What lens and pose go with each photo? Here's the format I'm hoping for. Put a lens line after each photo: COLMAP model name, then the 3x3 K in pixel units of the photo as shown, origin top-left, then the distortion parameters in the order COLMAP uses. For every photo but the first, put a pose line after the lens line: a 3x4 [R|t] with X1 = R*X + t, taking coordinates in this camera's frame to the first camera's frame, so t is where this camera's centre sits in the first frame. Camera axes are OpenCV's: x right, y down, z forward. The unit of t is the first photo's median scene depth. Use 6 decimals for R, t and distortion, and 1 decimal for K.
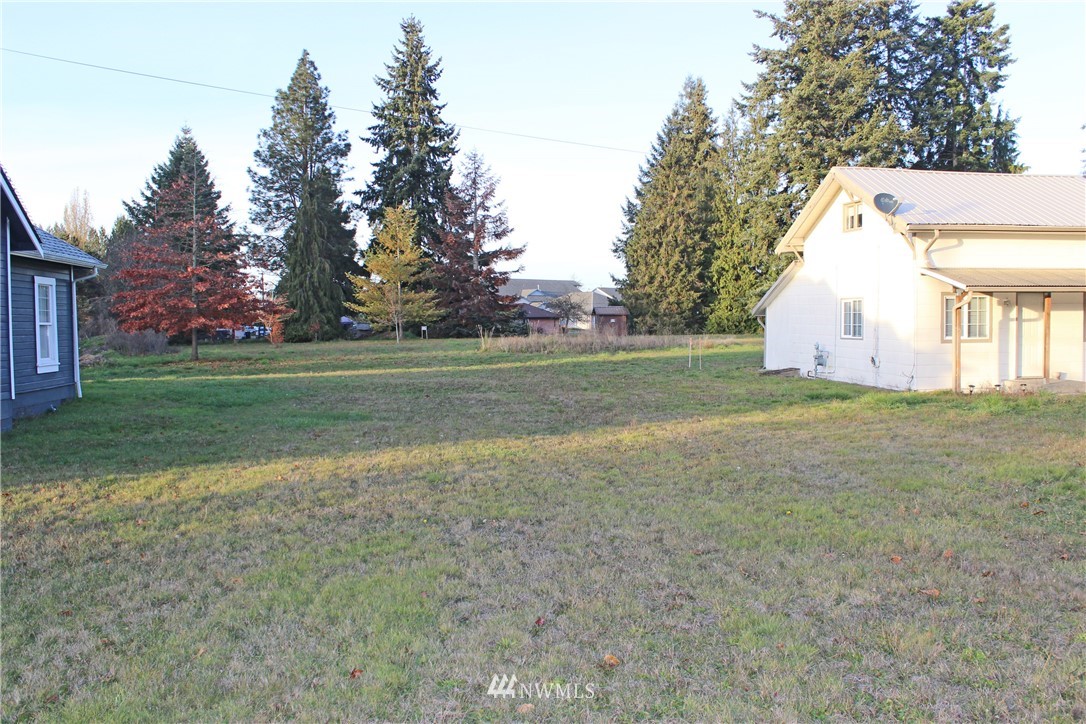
lens RADIAL K [[906.1, 0, 544.2], [0, 906.1, 366.2], [0, 0, 1]] dist [-0.169003, 0.155797]
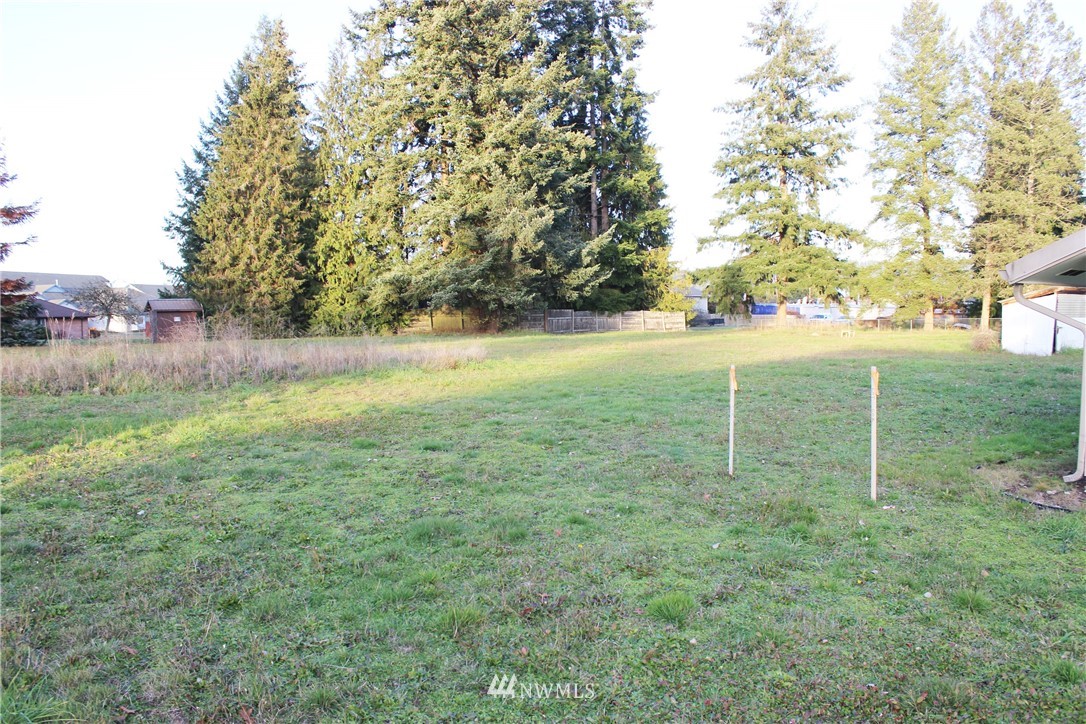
lens RADIAL K [[906.1, 0, 544.2], [0, 906.1, 366.2], [0, 0, 1]] dist [-0.169003, 0.155797]
pose [[0.876163, -0.025332, 0.481348, -0.005449], [0.025420, 0.999657, 0.006339, -0.011571], [-0.481343, 0.006682, 0.876507, 0.274179]]
